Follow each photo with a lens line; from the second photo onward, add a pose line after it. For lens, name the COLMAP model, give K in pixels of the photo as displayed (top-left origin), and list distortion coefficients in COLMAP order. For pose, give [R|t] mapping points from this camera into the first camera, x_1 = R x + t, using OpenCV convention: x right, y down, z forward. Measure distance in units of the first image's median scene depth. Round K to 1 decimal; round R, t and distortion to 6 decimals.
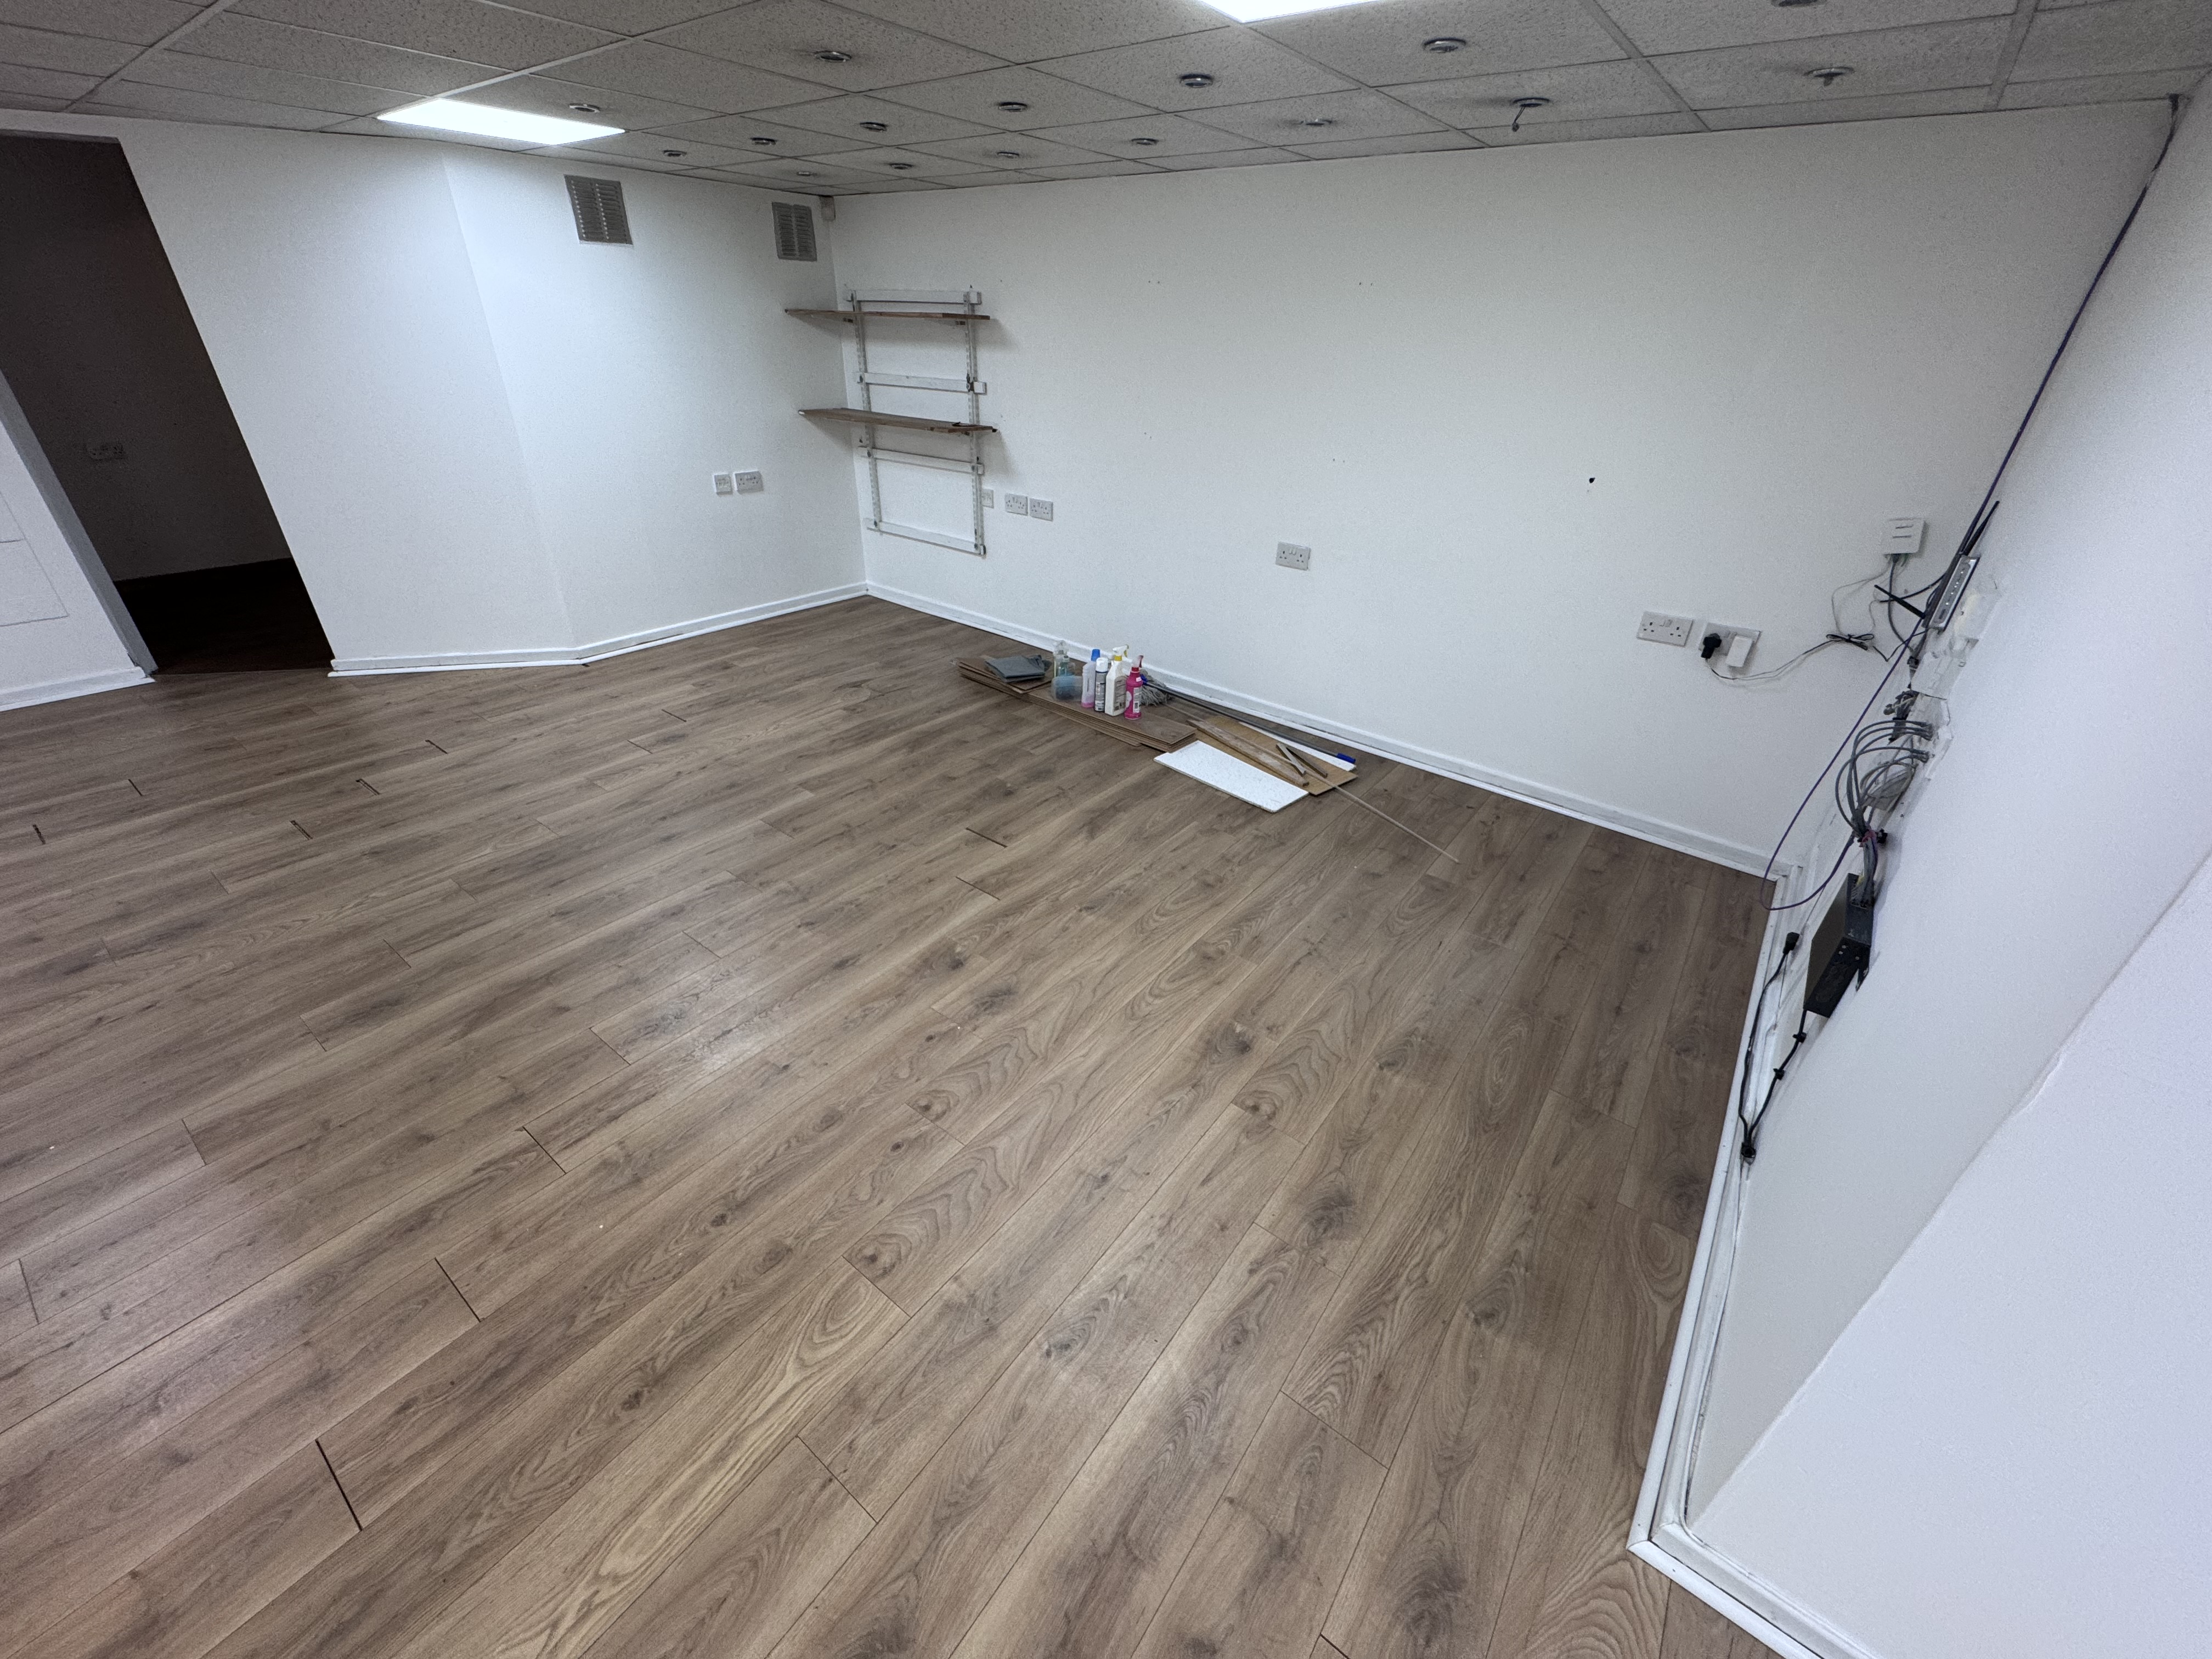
lens RADIAL K [[879.5, 0, 1104.7], [0, 879.5, 828.9], [0, 0, 1]] dist [-0.002440, 0.000179]
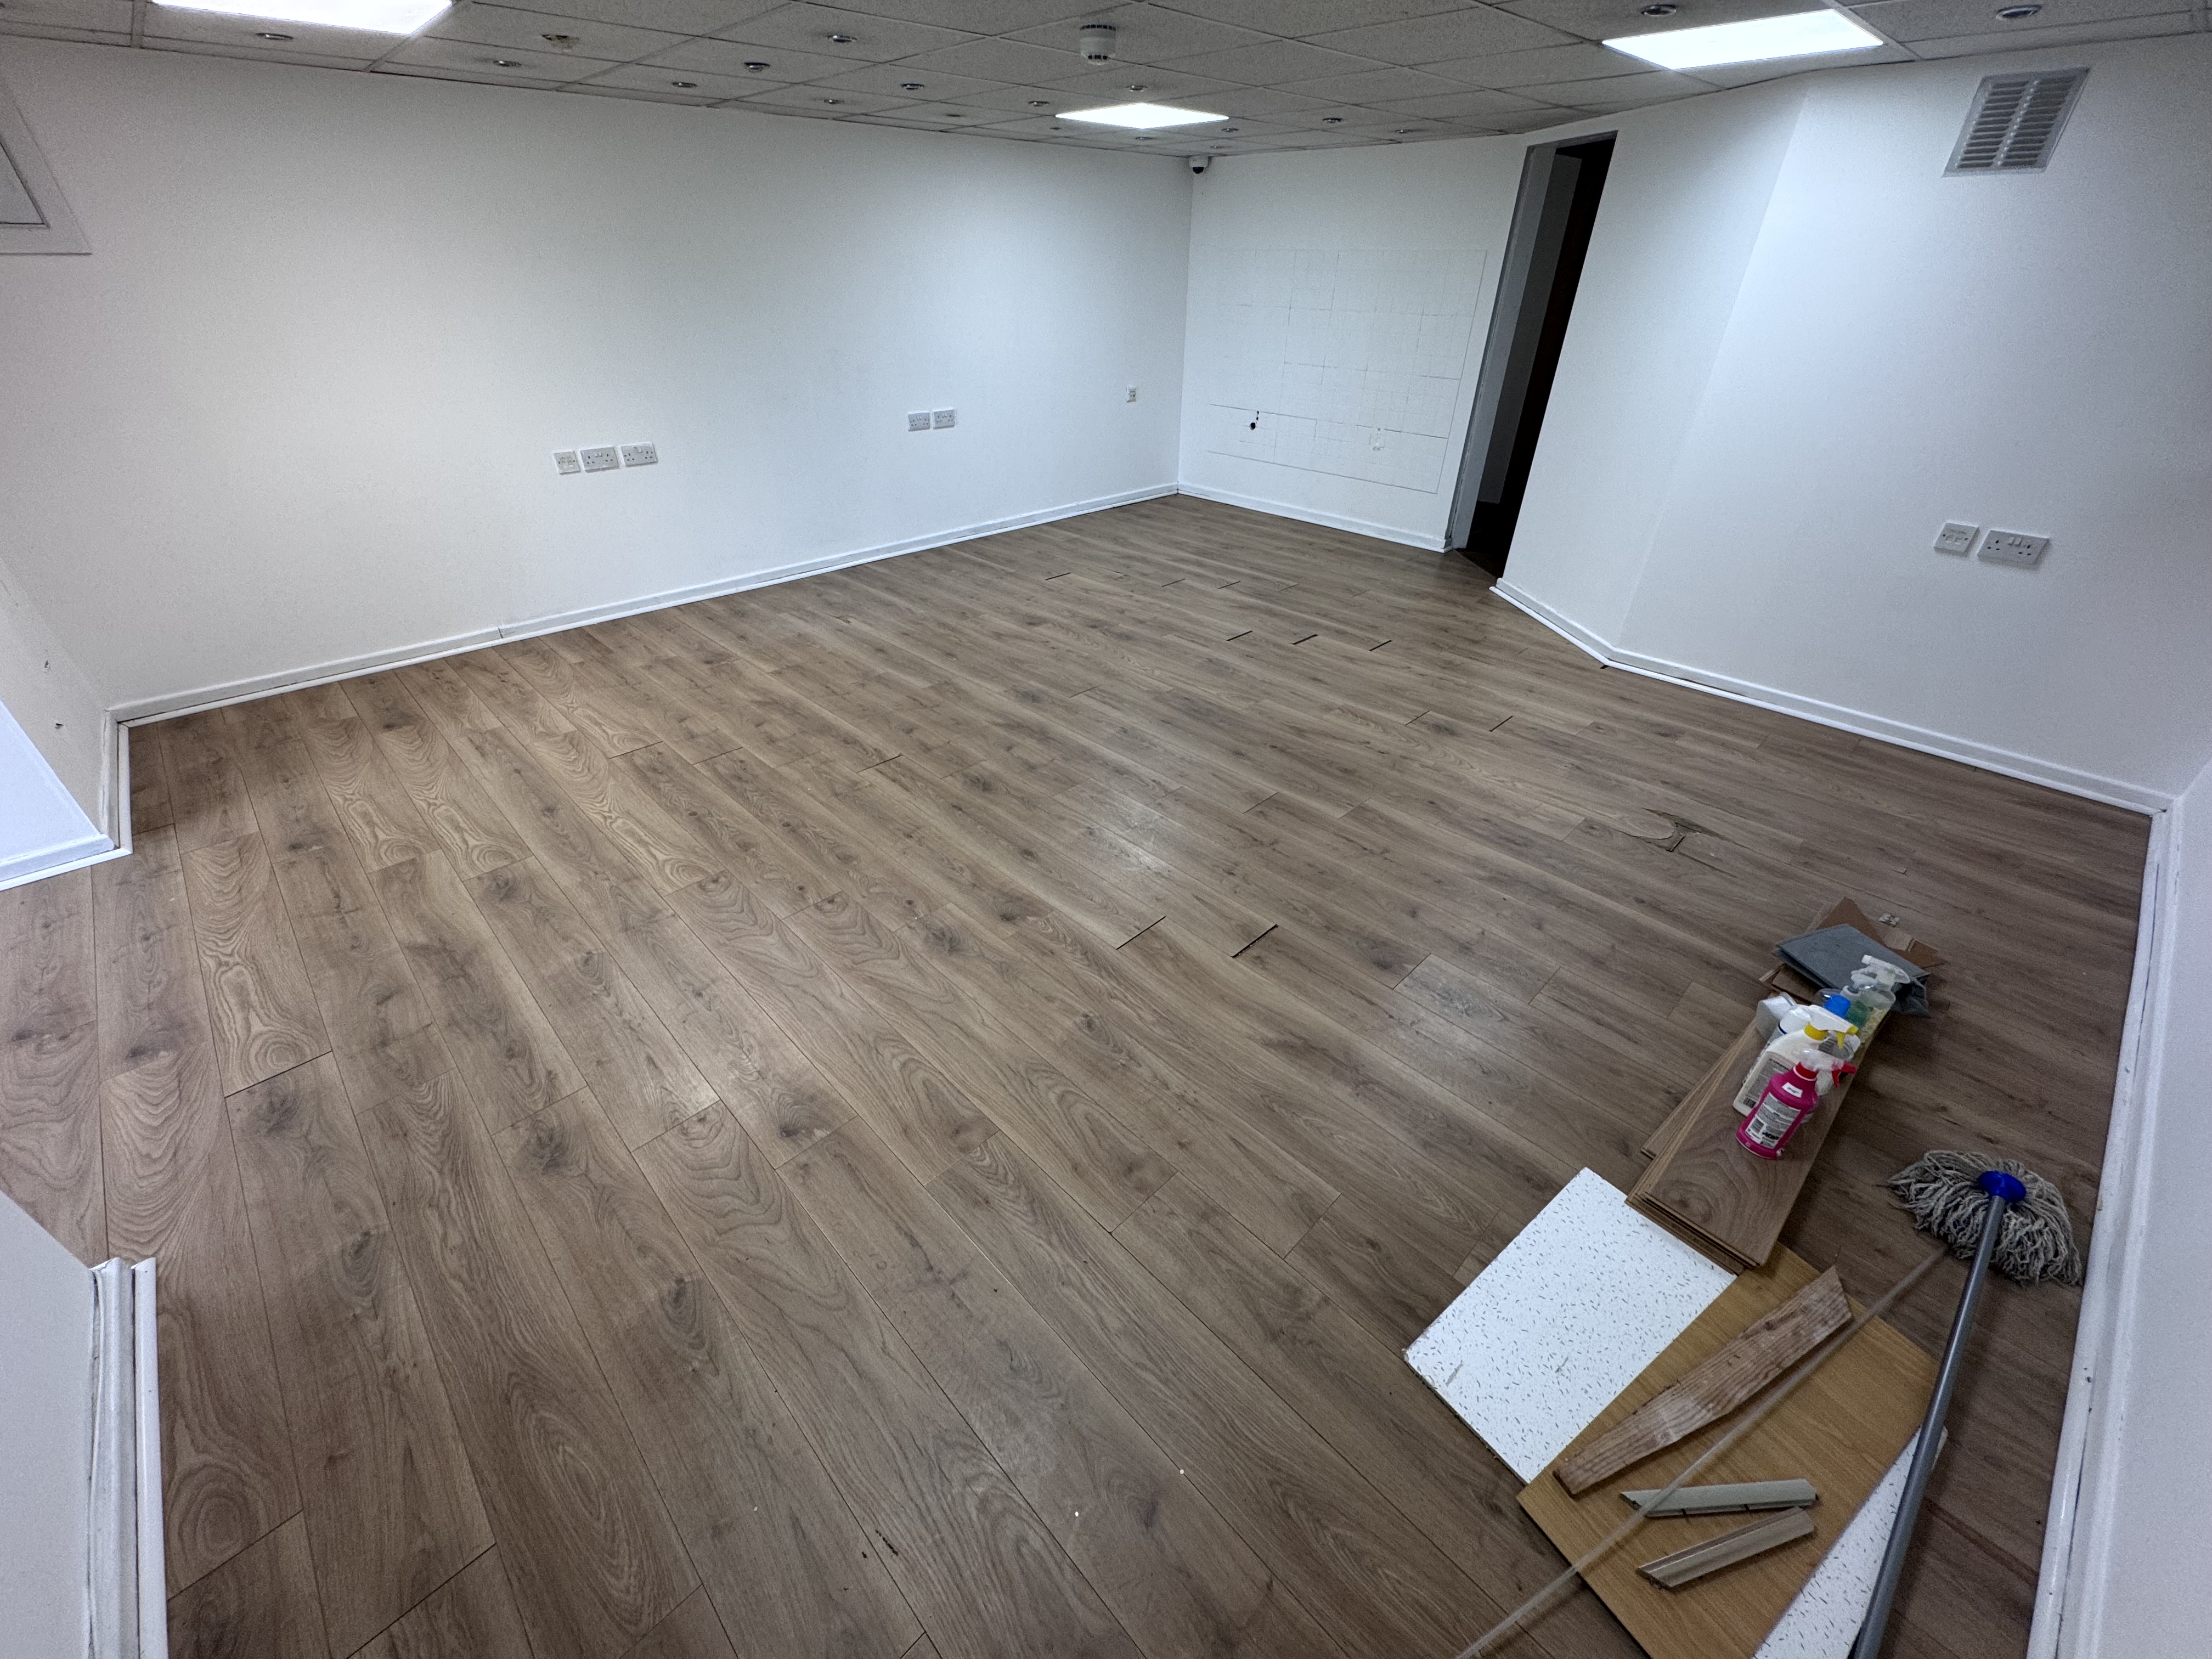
lens RADIAL K [[879.5, 0, 1108.2], [0, 879.5, 829.3], [0, 0, 1]] dist [-0.002440, 0.000179]
pose [[-0.144010, 0.513172, -0.846118, 0.507750], [-0.505443, 0.696942, 0.508723, -0.401507], [0.850758, 0.500926, 0.159012, 0.734788]]
